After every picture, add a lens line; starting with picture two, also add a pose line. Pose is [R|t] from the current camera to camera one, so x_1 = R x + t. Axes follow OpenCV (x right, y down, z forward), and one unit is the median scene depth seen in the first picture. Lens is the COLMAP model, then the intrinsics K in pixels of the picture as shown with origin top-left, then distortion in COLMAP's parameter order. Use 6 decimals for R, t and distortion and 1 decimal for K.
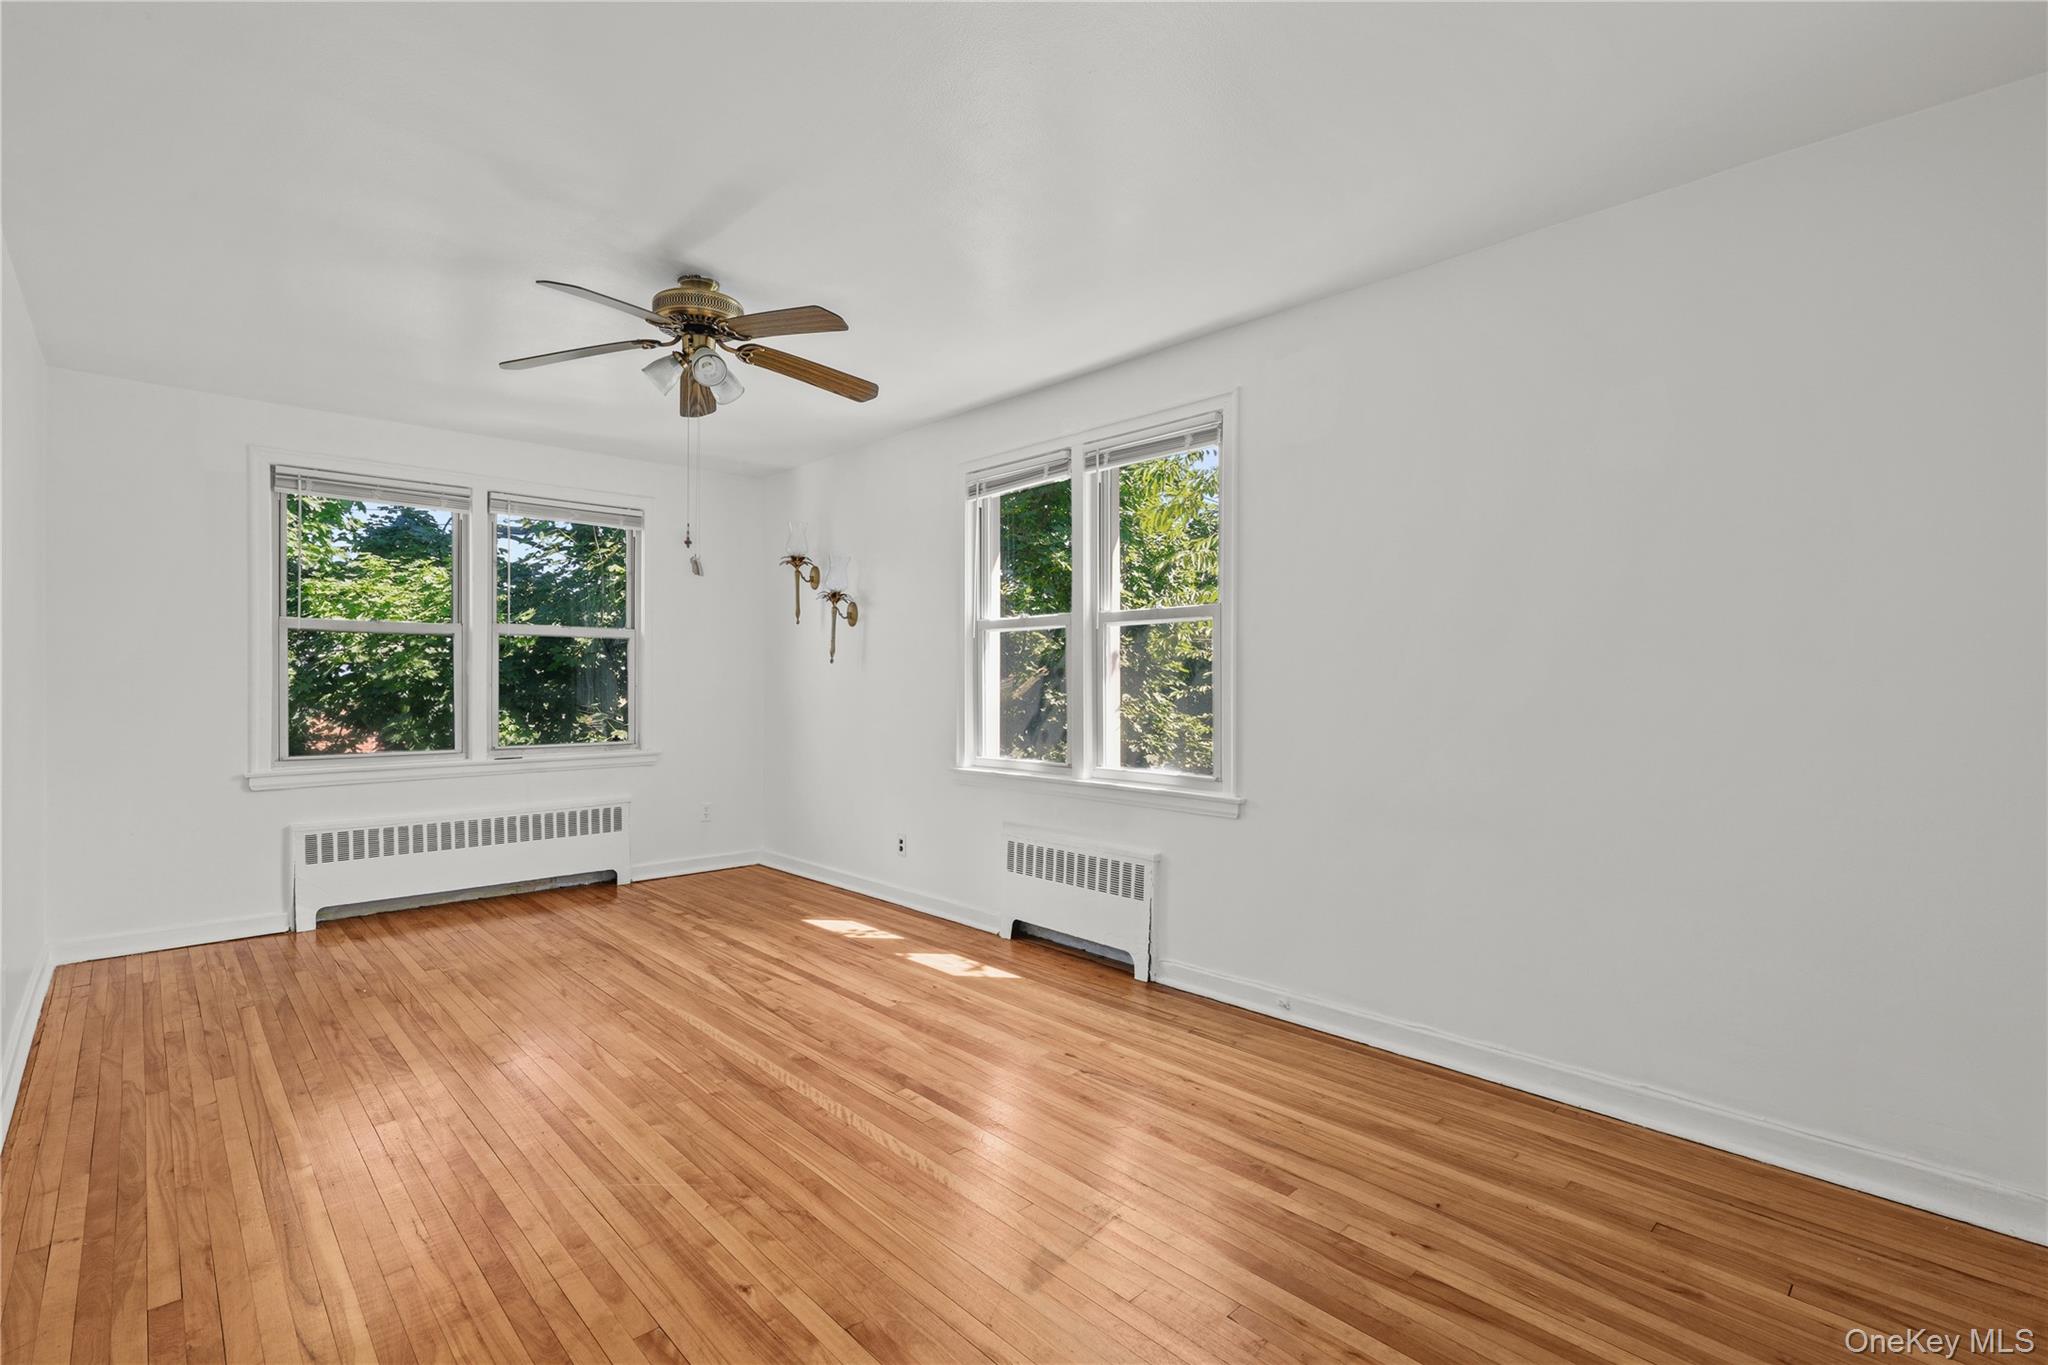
lens RADIAL K [[935.2, 0, 1009.3], [0, 935.2, 684.4], [0, 0, 1]] dist [0.002363, 0.000030]
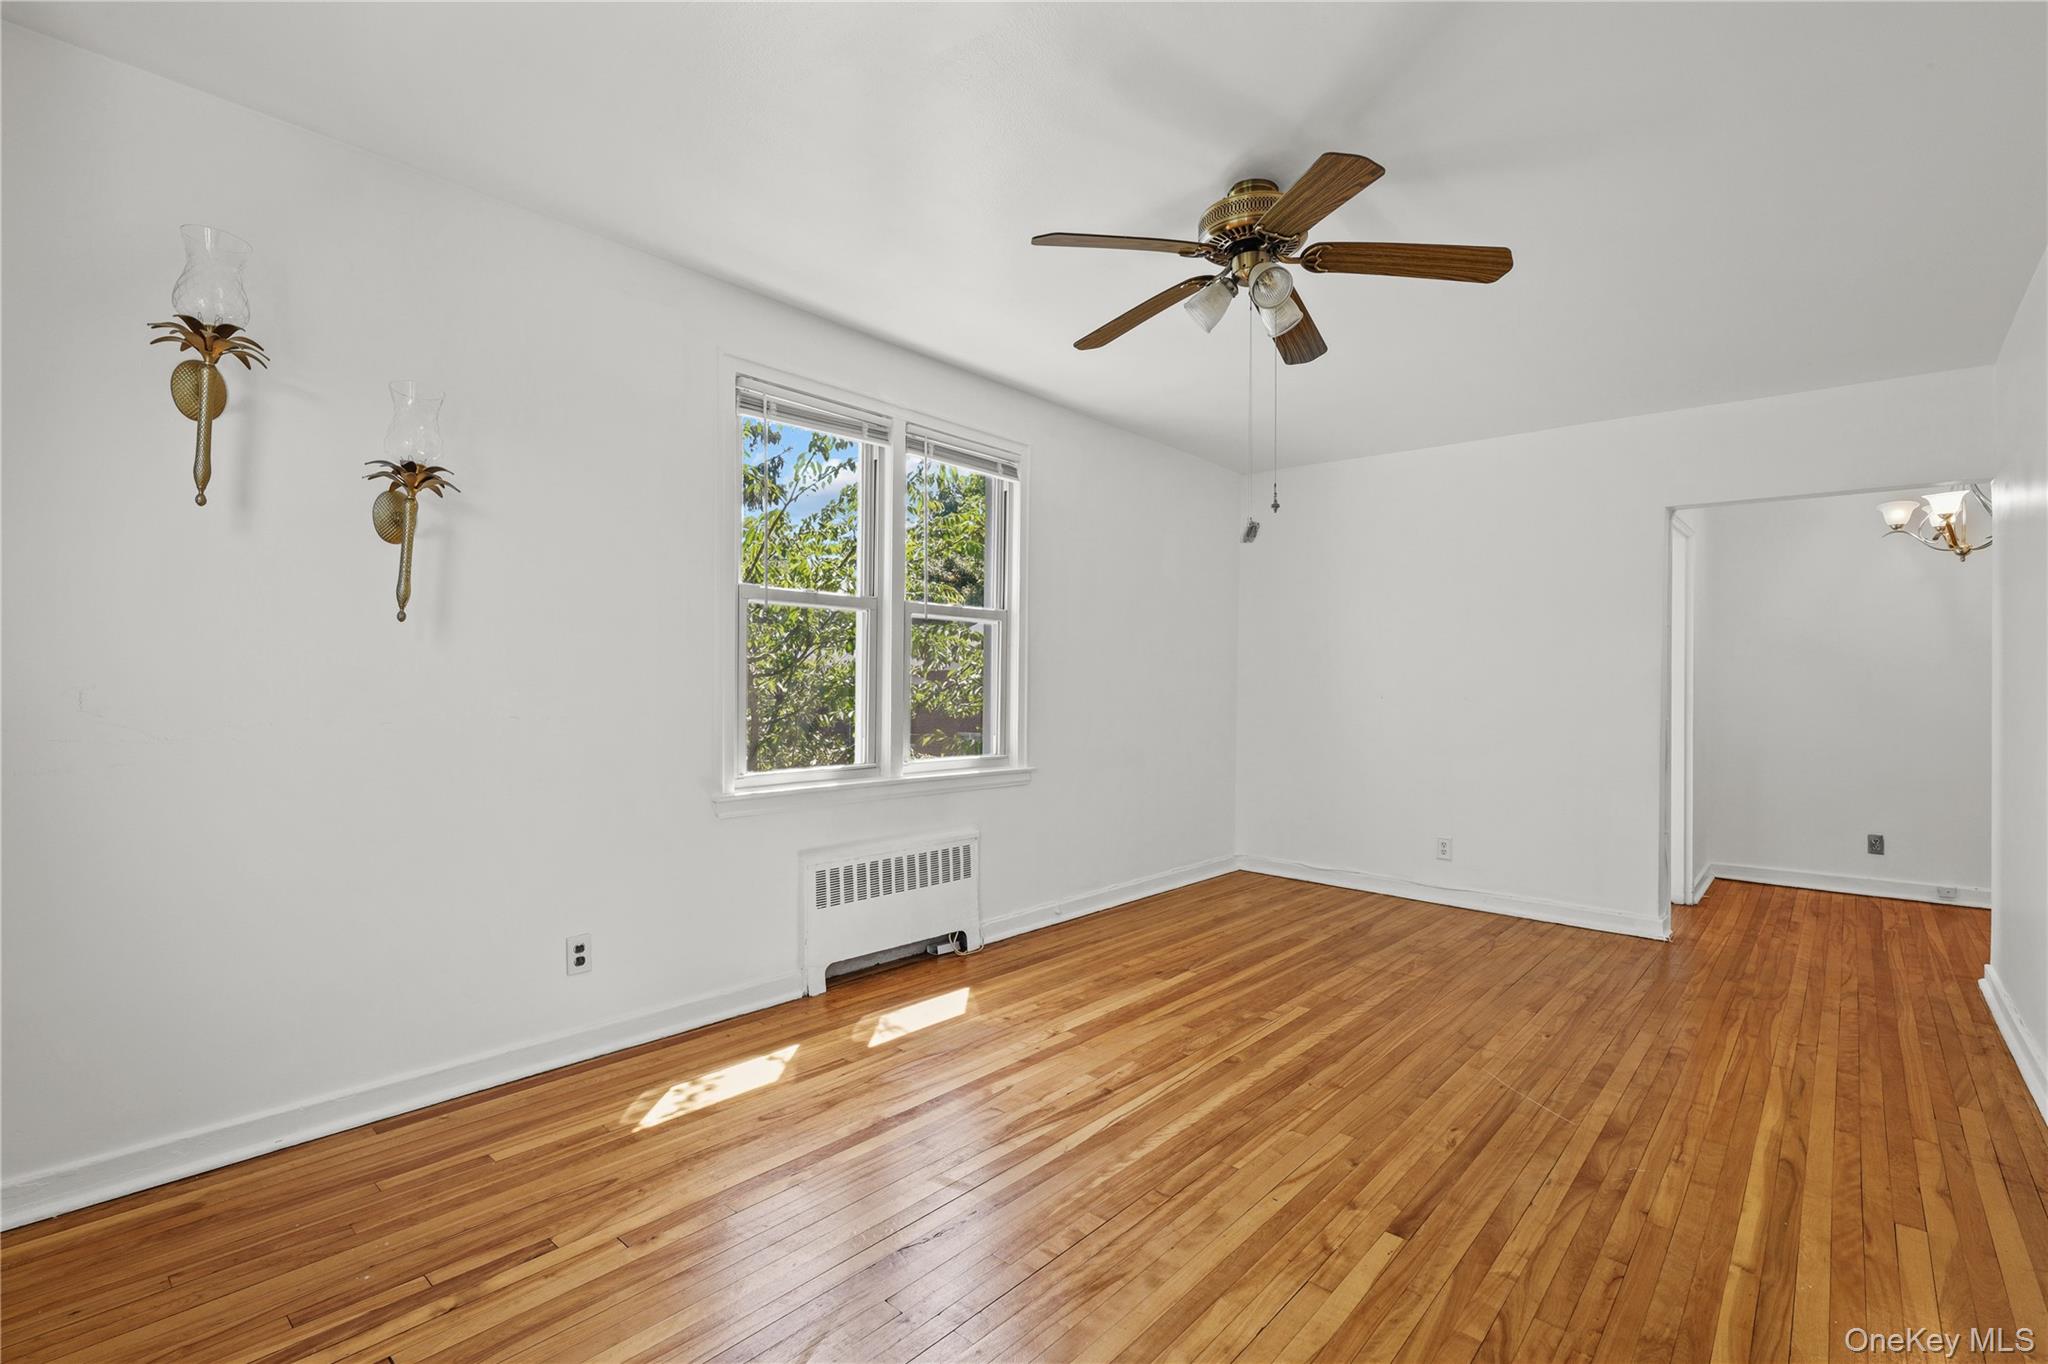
lens RADIAL K [[935.2, 0, 1009.1], [0, 935.2, 679.9], [0, 0, 1]] dist [0.002363, 0.000030]
pose [[-0.092005, 0.000392, 0.995758, -0.830213], [-0.009906, 0.999950, -0.001309, 0.003622], [-0.995709, -0.009984, -0.091997, 0.935471]]
